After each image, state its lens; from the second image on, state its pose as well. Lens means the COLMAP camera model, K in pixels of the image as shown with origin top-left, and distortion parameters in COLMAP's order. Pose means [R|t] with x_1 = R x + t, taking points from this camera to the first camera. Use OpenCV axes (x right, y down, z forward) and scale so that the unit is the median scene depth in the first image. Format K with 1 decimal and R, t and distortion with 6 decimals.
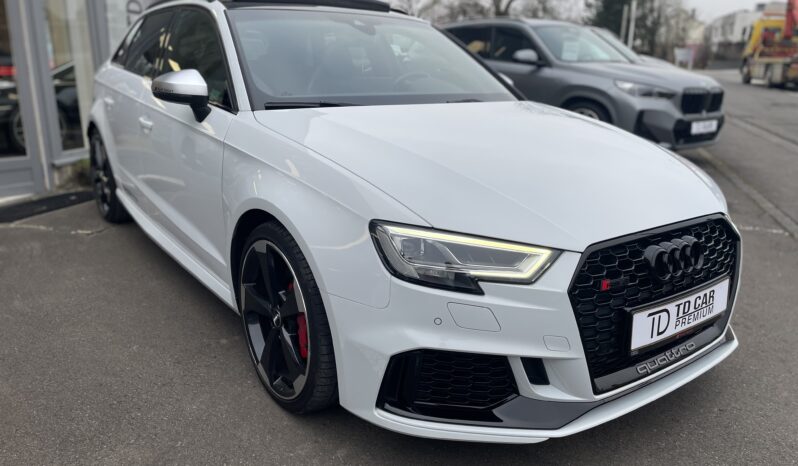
lens RADIAL K [[600.1, 0, 399.0], [0, 600.1, 233.0], [0, 0, 1]] dist [0.146734, -0.194726]
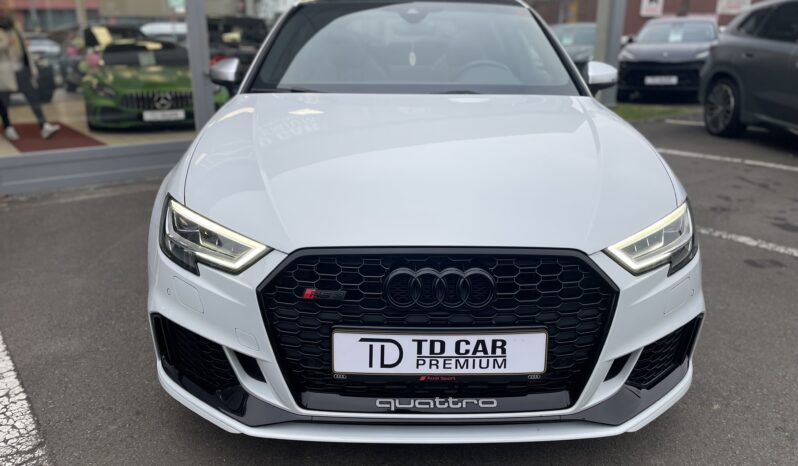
lens RADIAL K [[600.1, 0, 399.0], [0, 600.1, 233.0], [0, 0, 1]] dist [0.146734, -0.194726]
pose [[0.813707, 0.163791, -0.557722, 0.943430], [-0.153644, 0.985960, 0.065391, -0.086566], [0.560602, 0.032481, 0.827448, 0.311786]]
